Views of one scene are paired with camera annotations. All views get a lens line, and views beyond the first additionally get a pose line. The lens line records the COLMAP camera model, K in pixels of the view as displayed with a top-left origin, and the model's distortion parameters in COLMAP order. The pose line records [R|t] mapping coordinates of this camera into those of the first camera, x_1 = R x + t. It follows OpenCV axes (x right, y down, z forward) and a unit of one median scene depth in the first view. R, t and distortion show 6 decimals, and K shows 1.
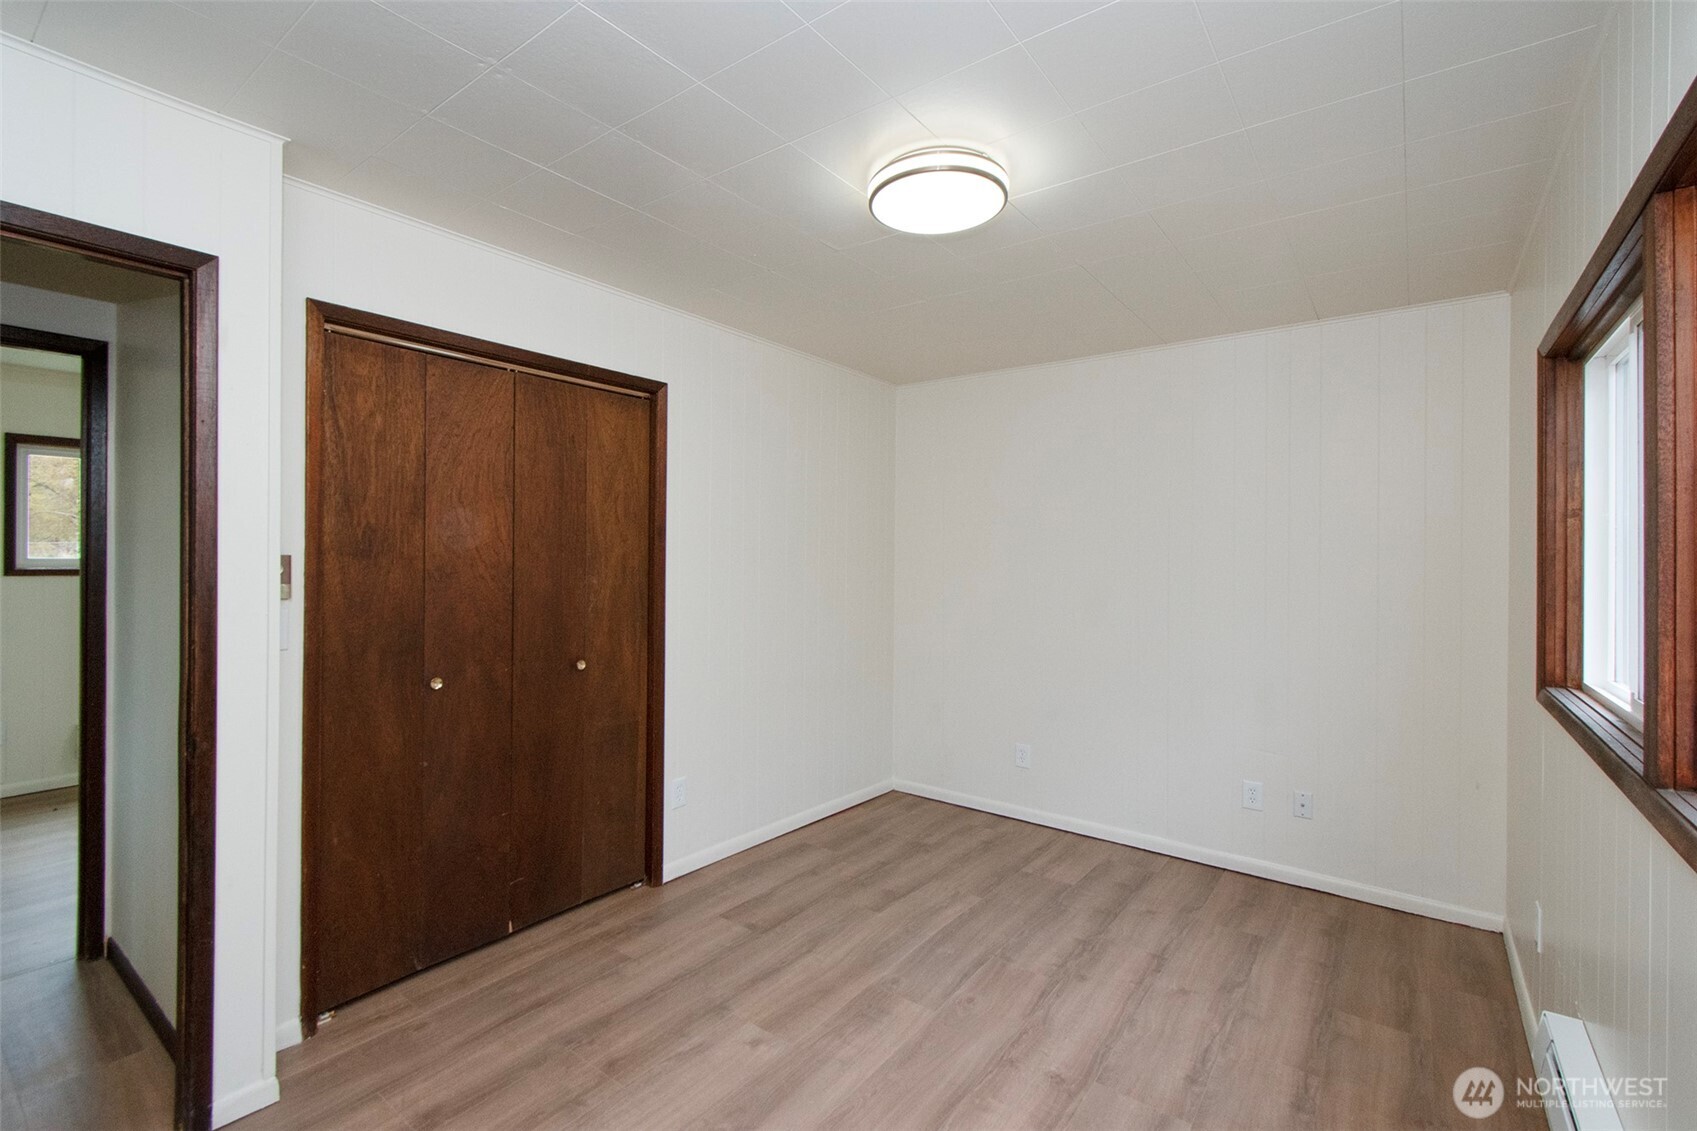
lens RADIAL K [[770.4, 0, 844.5], [0, 770.4, 559.4], [0, 0, 1]] dist [0.008838, -0.002423]
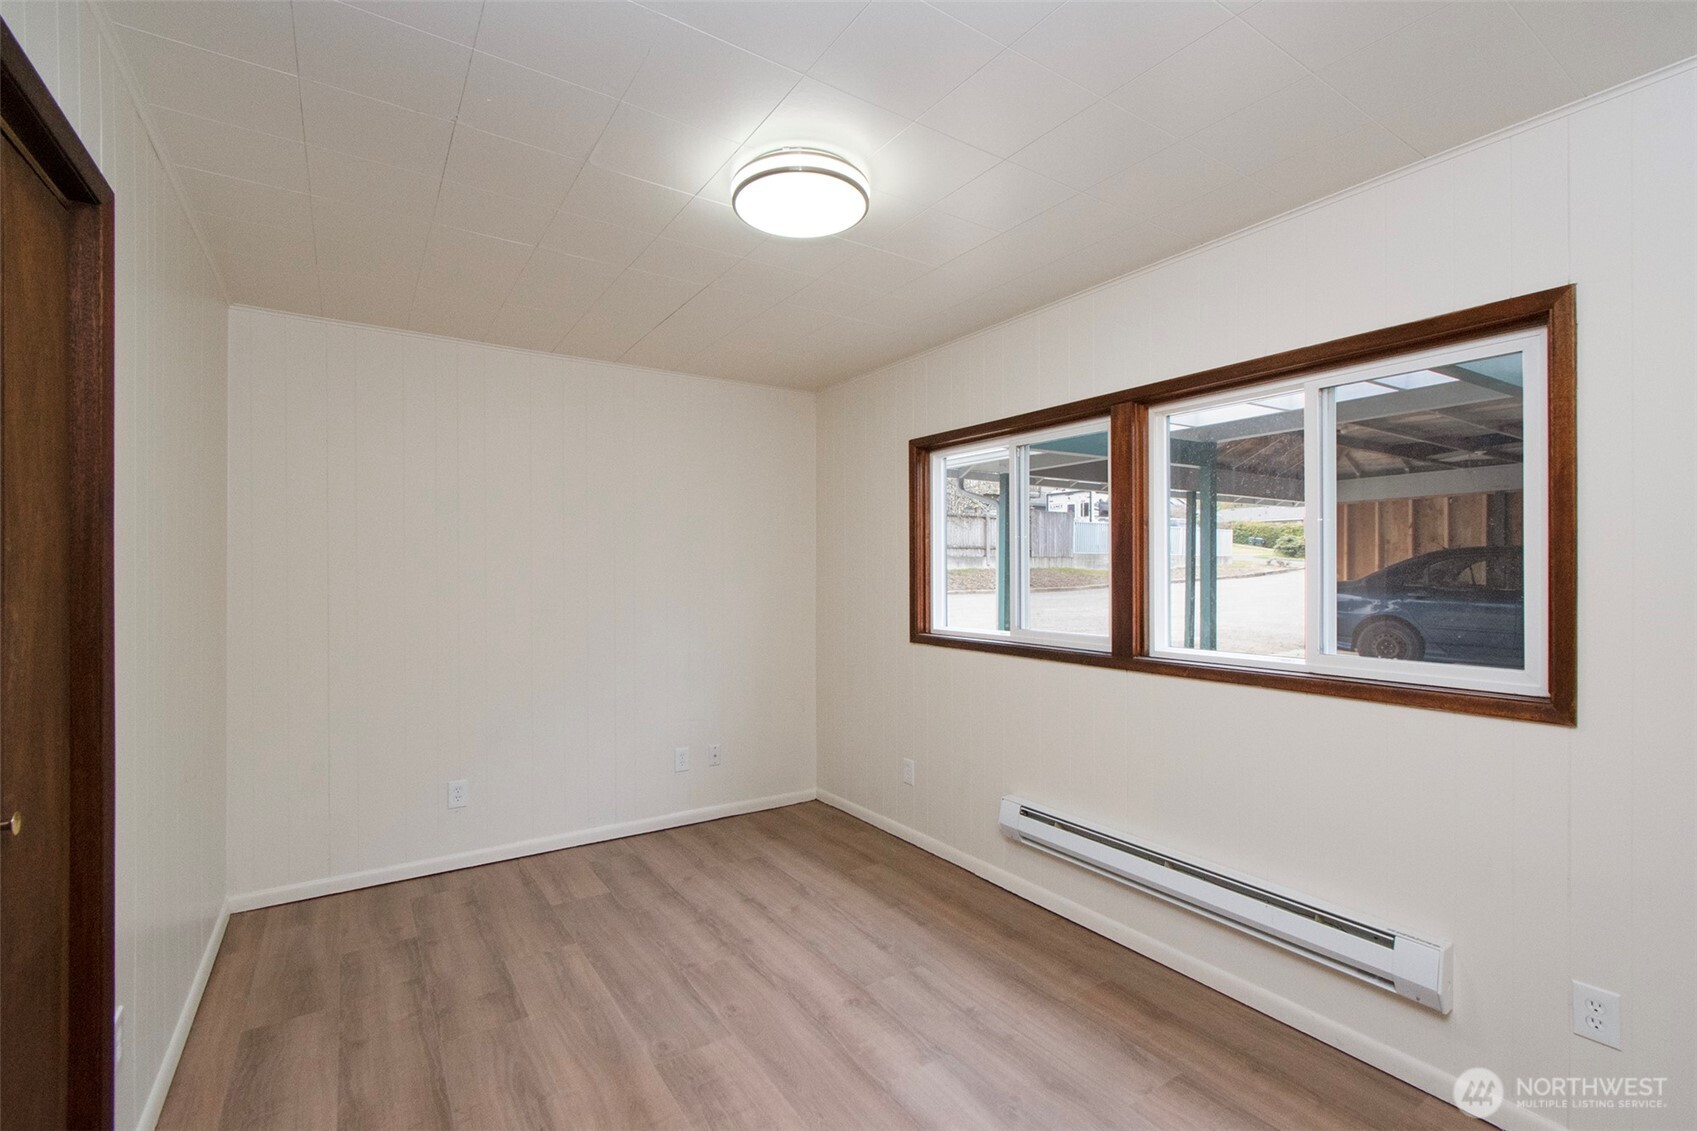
lens RADIAL K [[736.5, 0, 843.0], [0, 736.5, 566.7], [0, 0, 1]] dist [0.009739, 0.000246]
pose [[0.323765, -0.003485, 0.946131, -0.544227], [0.002757, 0.999992, 0.002740, 0.002684], [-0.946133, 0.001721, 0.323773, 0.443940]]
